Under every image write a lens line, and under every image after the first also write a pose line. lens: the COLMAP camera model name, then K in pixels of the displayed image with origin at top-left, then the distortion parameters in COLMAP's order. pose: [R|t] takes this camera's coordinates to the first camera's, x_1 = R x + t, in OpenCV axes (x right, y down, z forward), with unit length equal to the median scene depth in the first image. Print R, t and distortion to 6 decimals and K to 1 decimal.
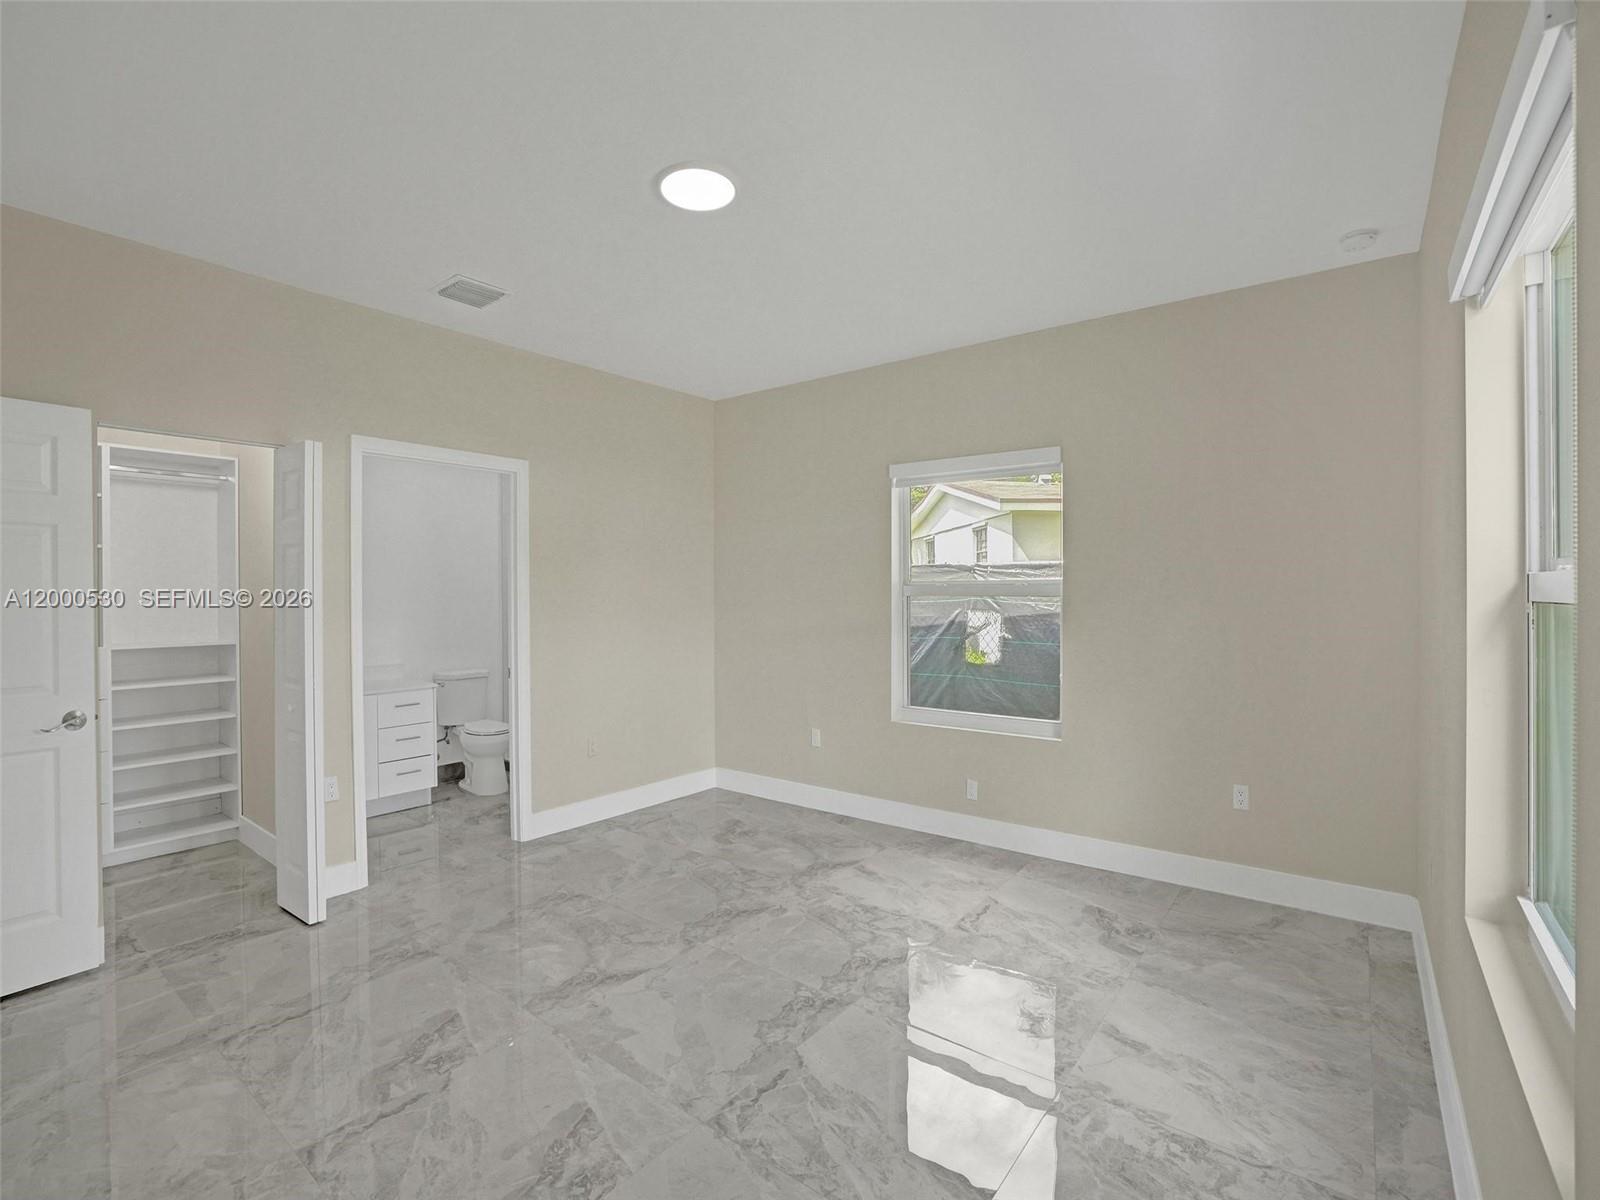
lens RADIAL K [[735.8, 0, 808.6], [0, 735.8, 599.3], [0, 0, 1]] dist [-0.064706, 0.021801]
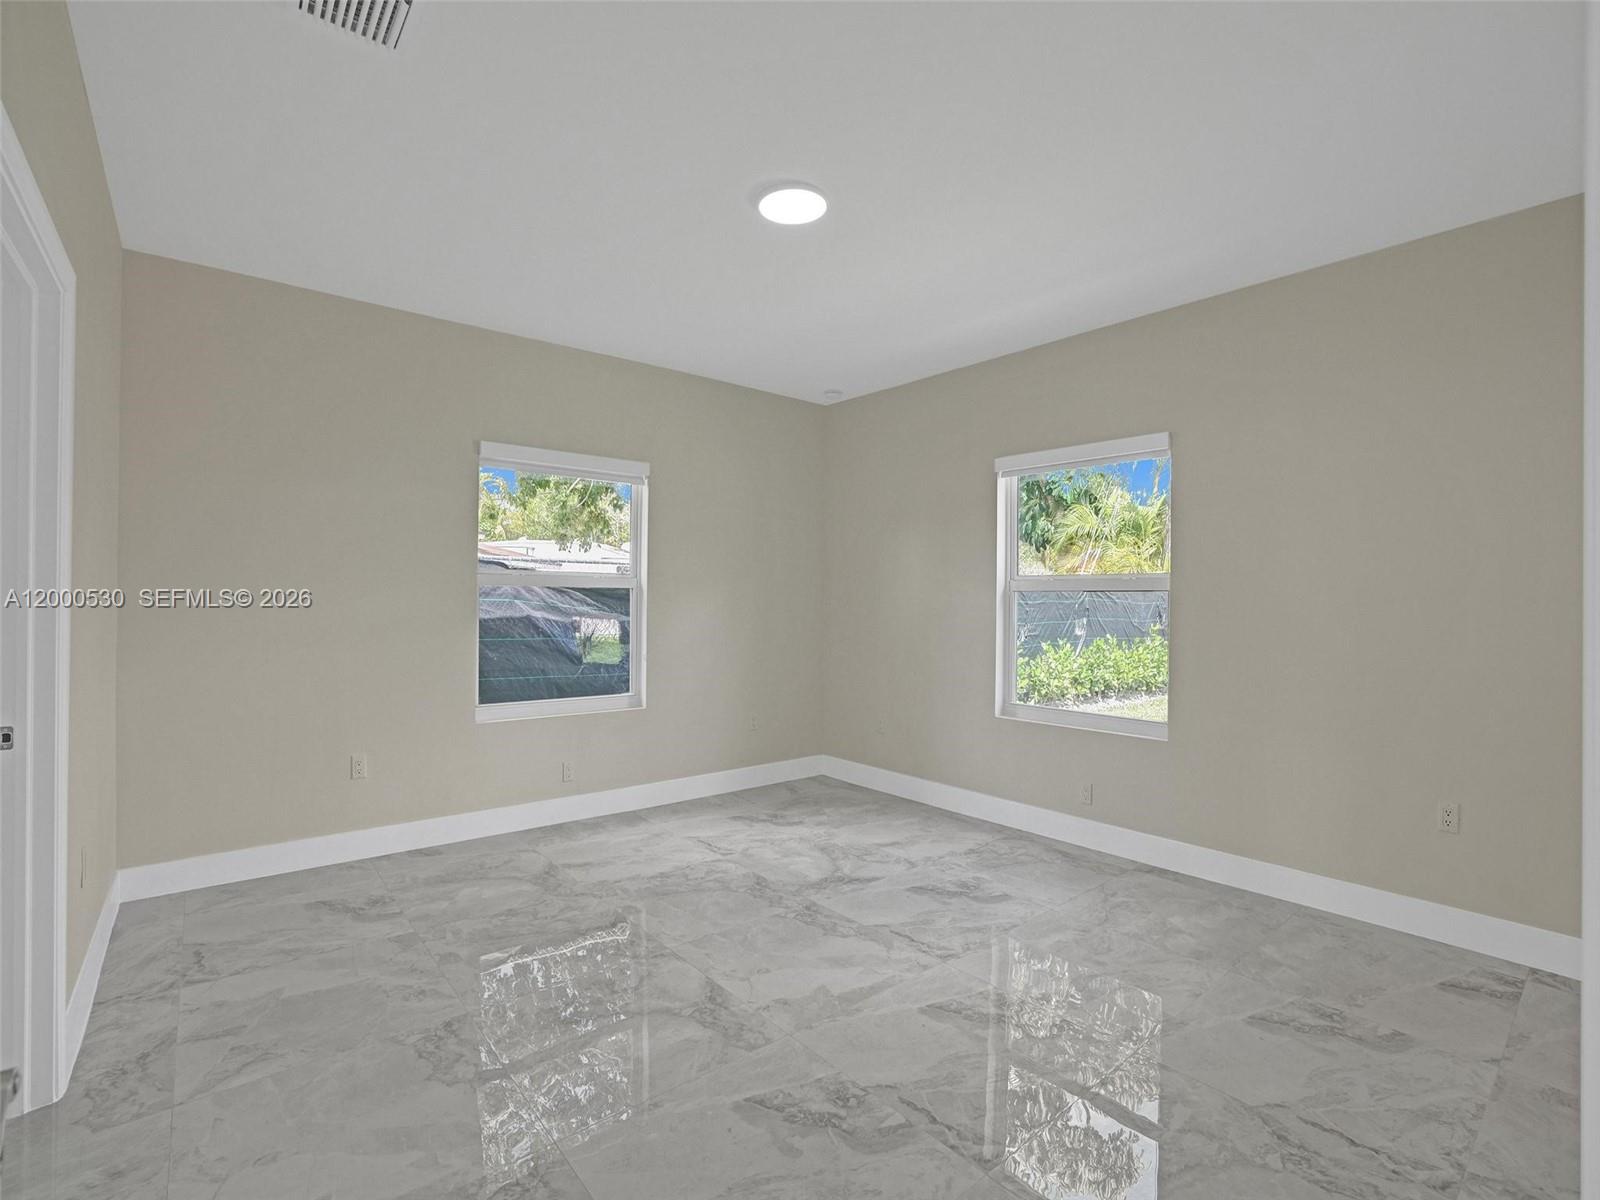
lens RADIAL K [[735.8, 0, 808.6], [0, 735.8, 599.3], [0, 0, 1]] dist [-0.064706, 0.021801]
pose [[0.214332, 0.009254, 0.976717, -1.083121], [-0.003354, 0.999956, -0.008738, 0.033154], [-0.976755, -0.001403, 0.214354, 0.661629]]
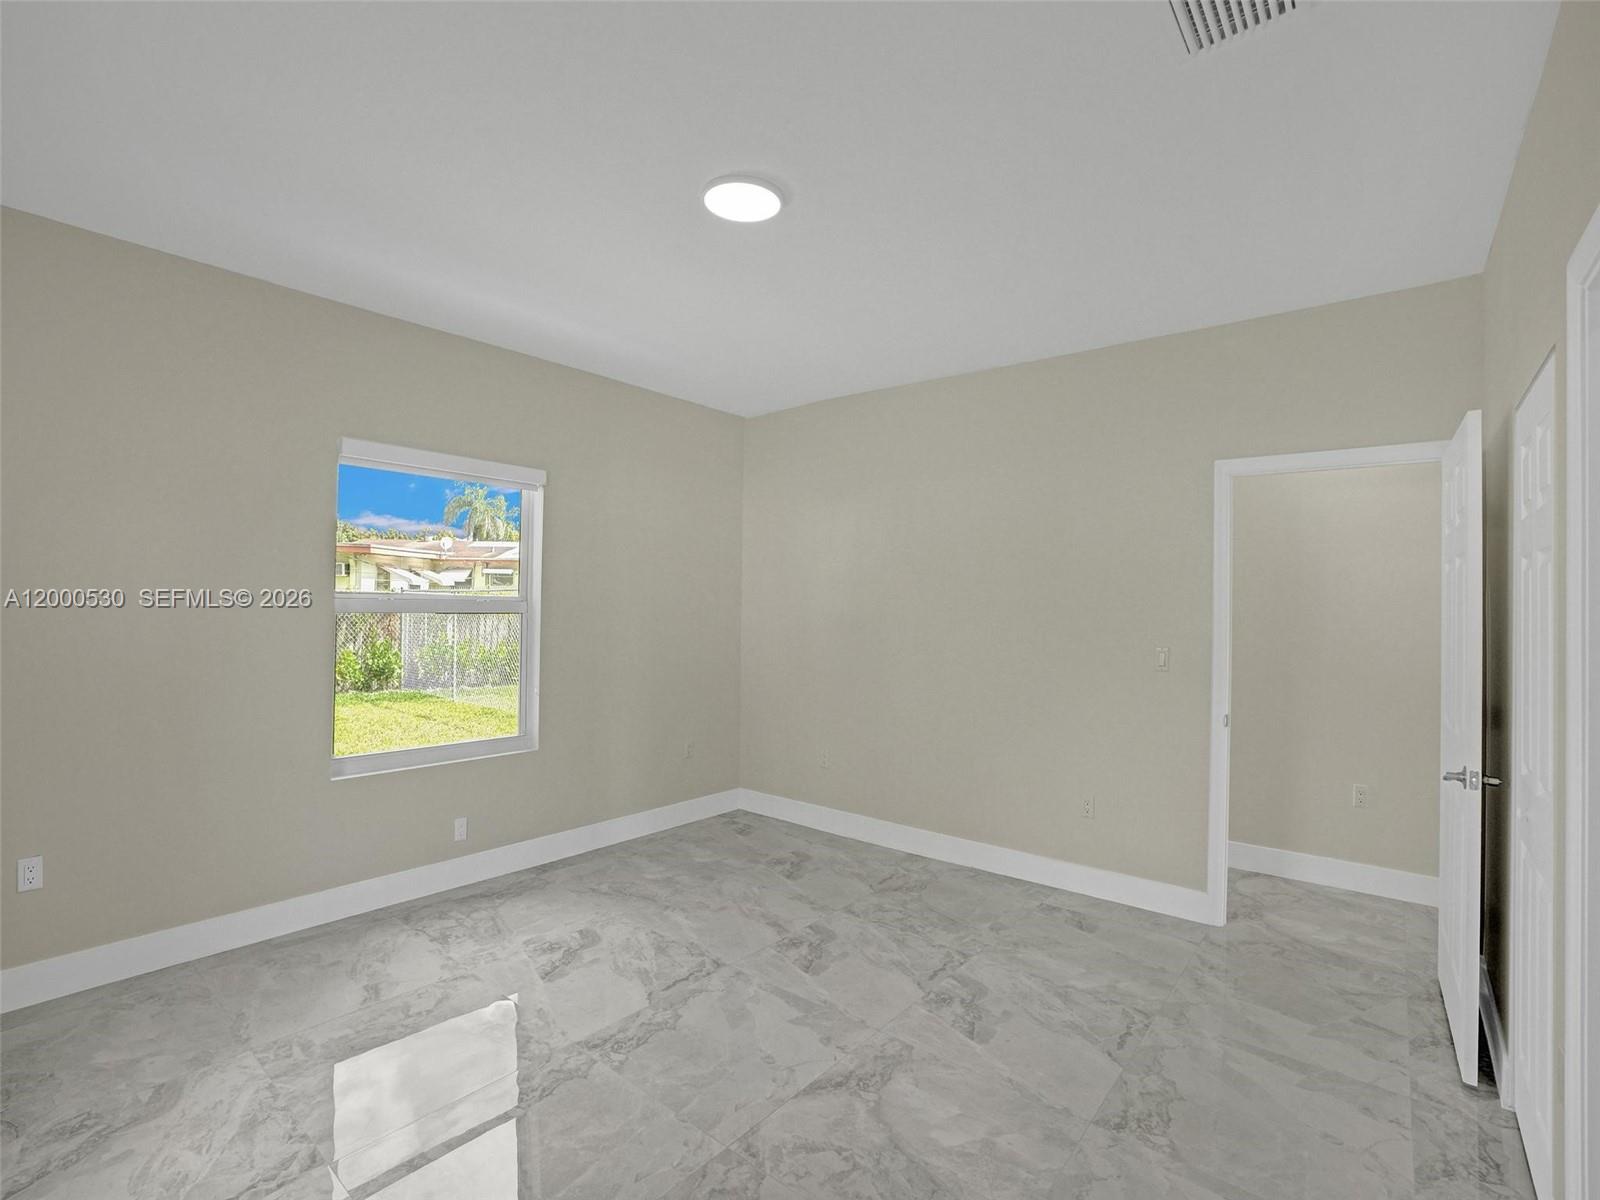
lens RADIAL K [[735.8, 0, 808.6], [0, 735.8, 599.3], [0, 0, 1]] dist [-0.064706, 0.021801]
pose [[-0.999396, -0.012660, 0.032351, -0.247706], [-0.012792, 0.999911, -0.003879, -0.028157], [-0.032299, -0.004290, -0.999469, 1.751298]]
